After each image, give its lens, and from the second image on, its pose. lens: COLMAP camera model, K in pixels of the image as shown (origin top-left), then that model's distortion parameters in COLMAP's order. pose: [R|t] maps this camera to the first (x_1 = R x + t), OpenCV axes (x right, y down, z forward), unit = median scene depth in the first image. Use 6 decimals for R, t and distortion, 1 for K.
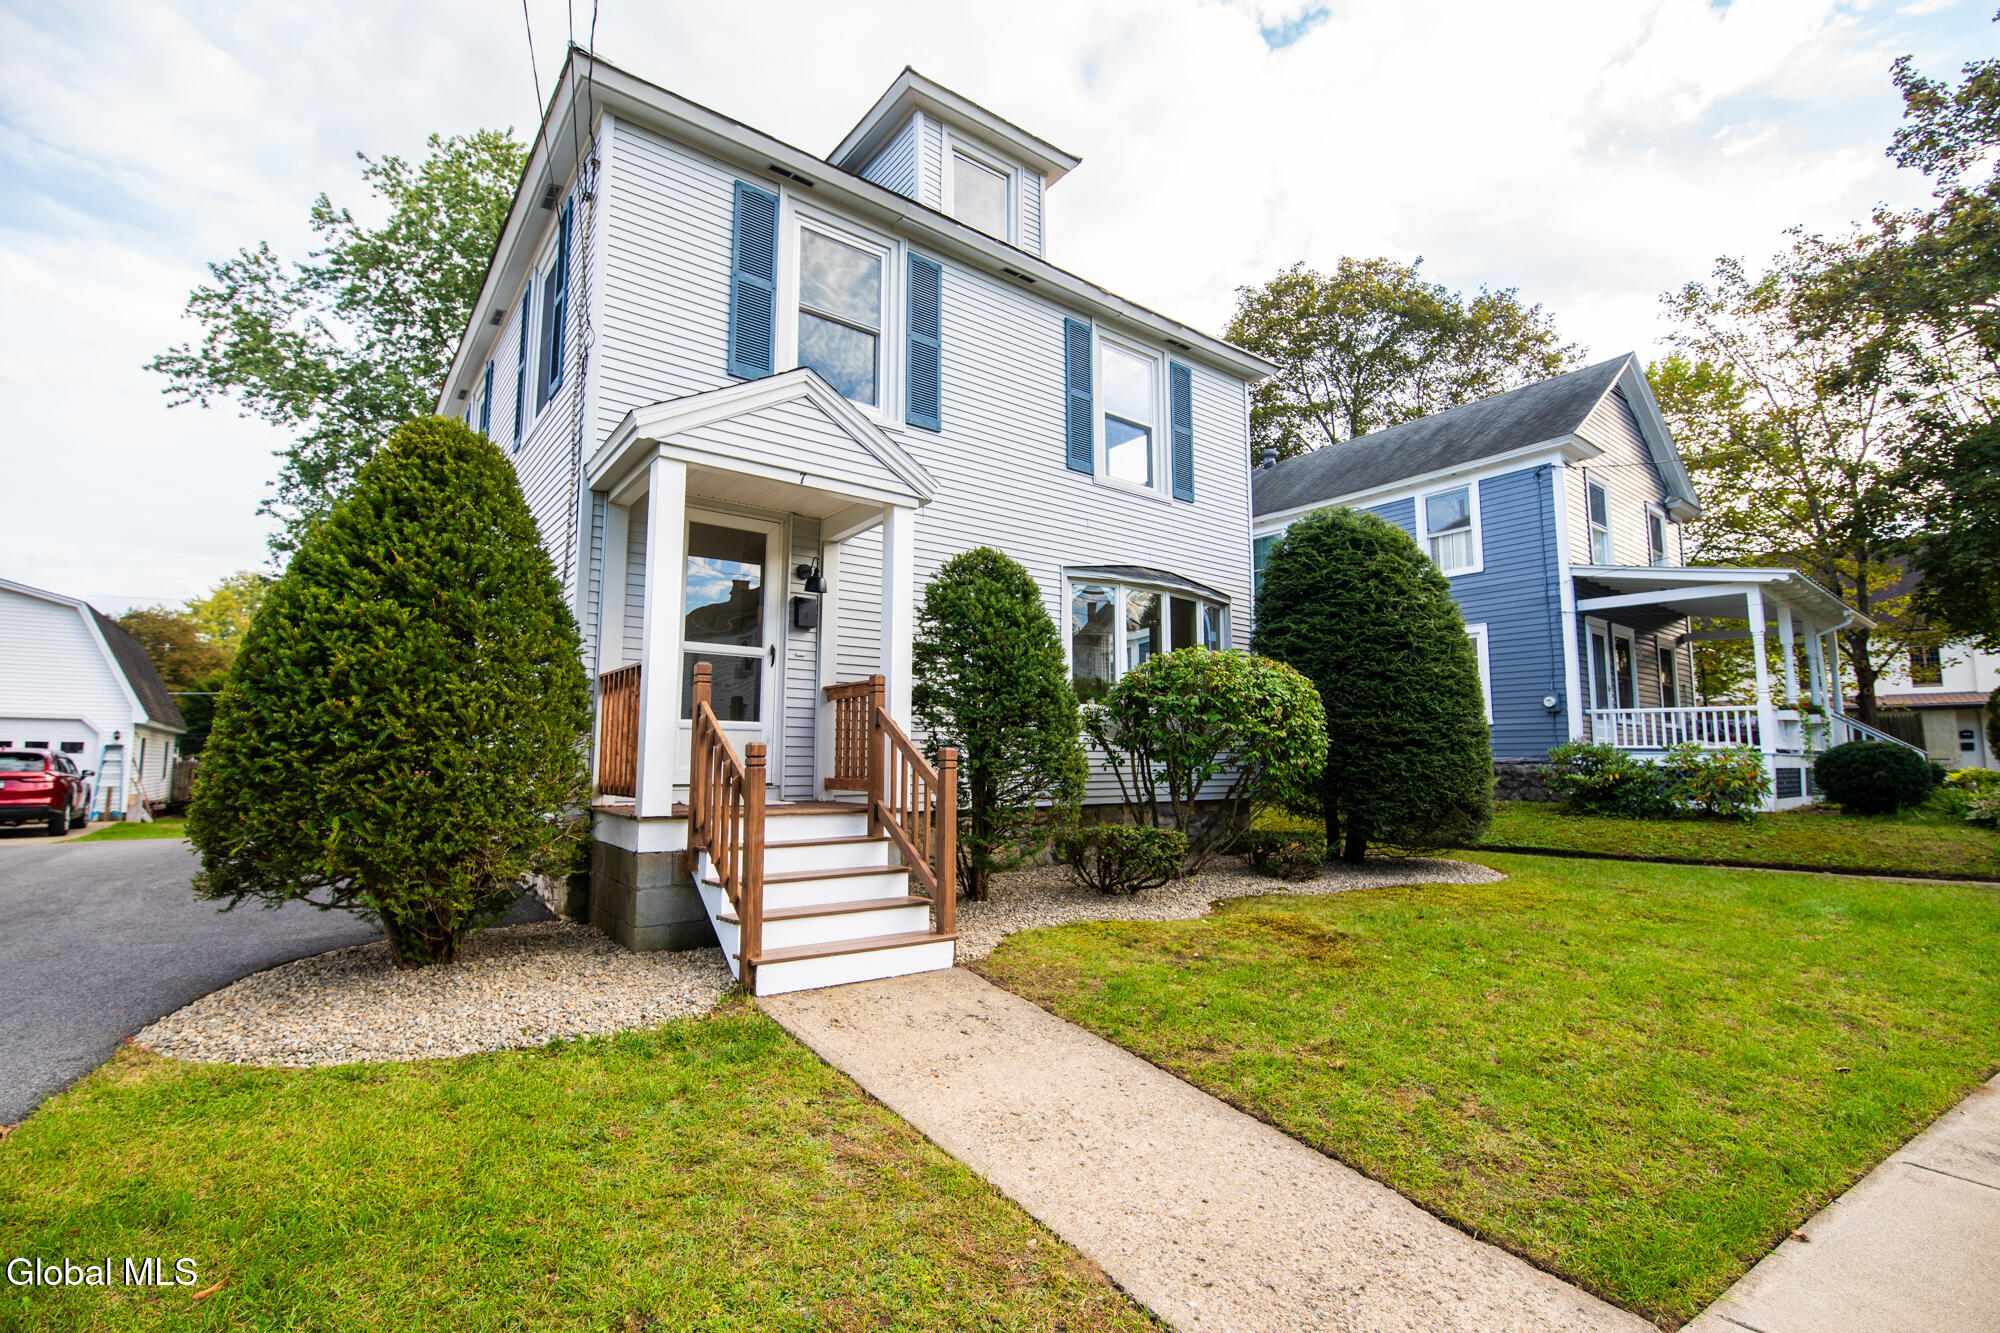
lens RADIAL K [[888.3, 0, 1000.0], [0, 888.3, 666.5], [0, 0, 1]] dist [-0.000025, -0.009952]
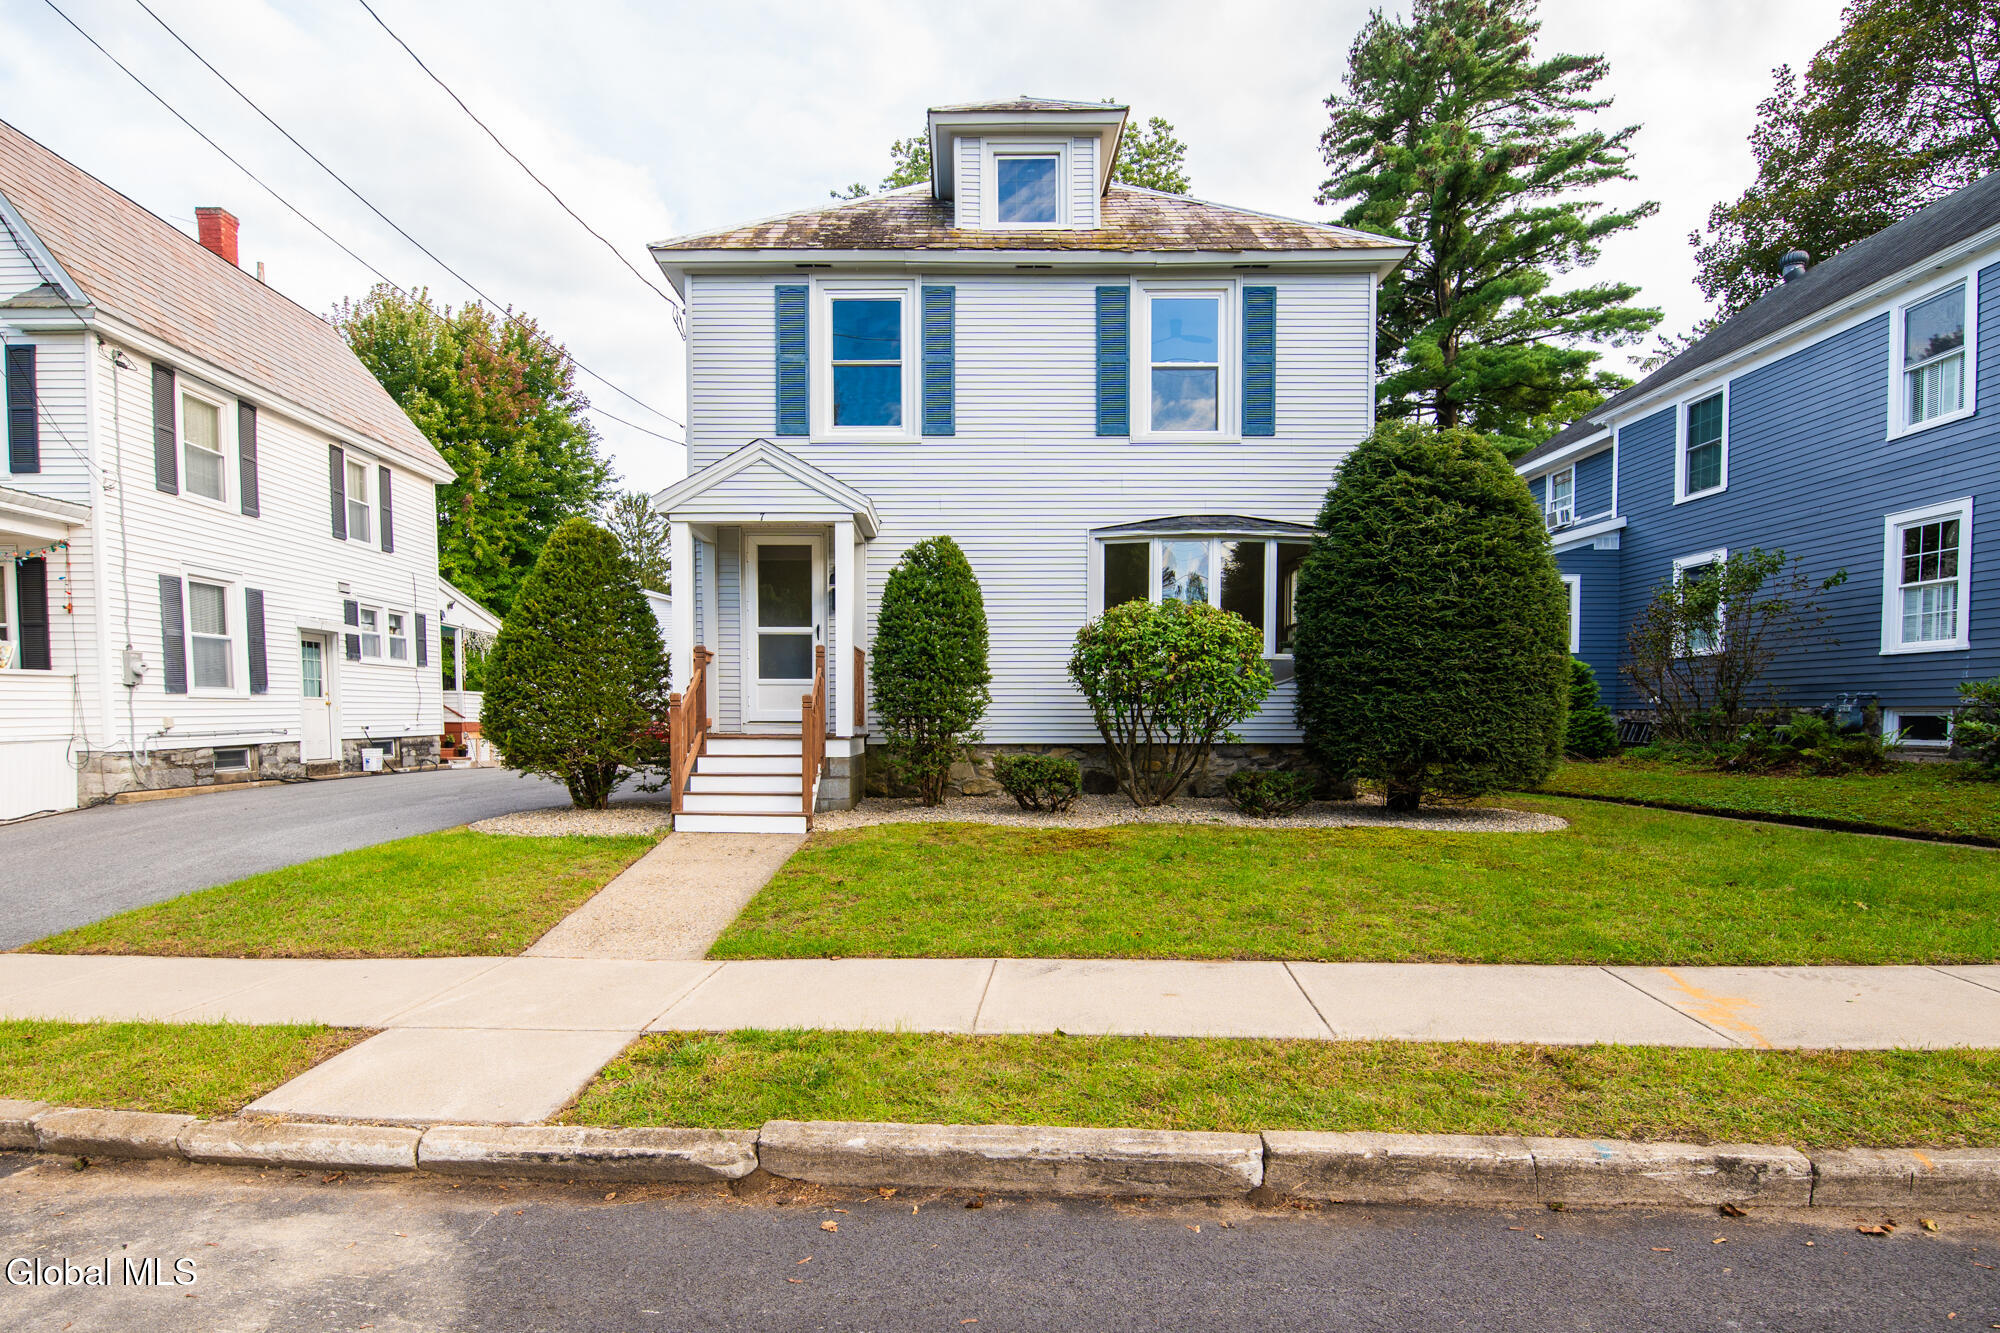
lens RADIAL K [[1040.2, 0, 993.5], [0, 1040.2, 772.0], [0, 0, 1]] dist [-0.003650, -0.001238]
pose [[0.791672, 0.029062, -0.610254, 0.800372], [0.067681, 0.988548, 0.134879, 0.003010], [0.607185, -0.148082, 0.780639, -0.135164]]
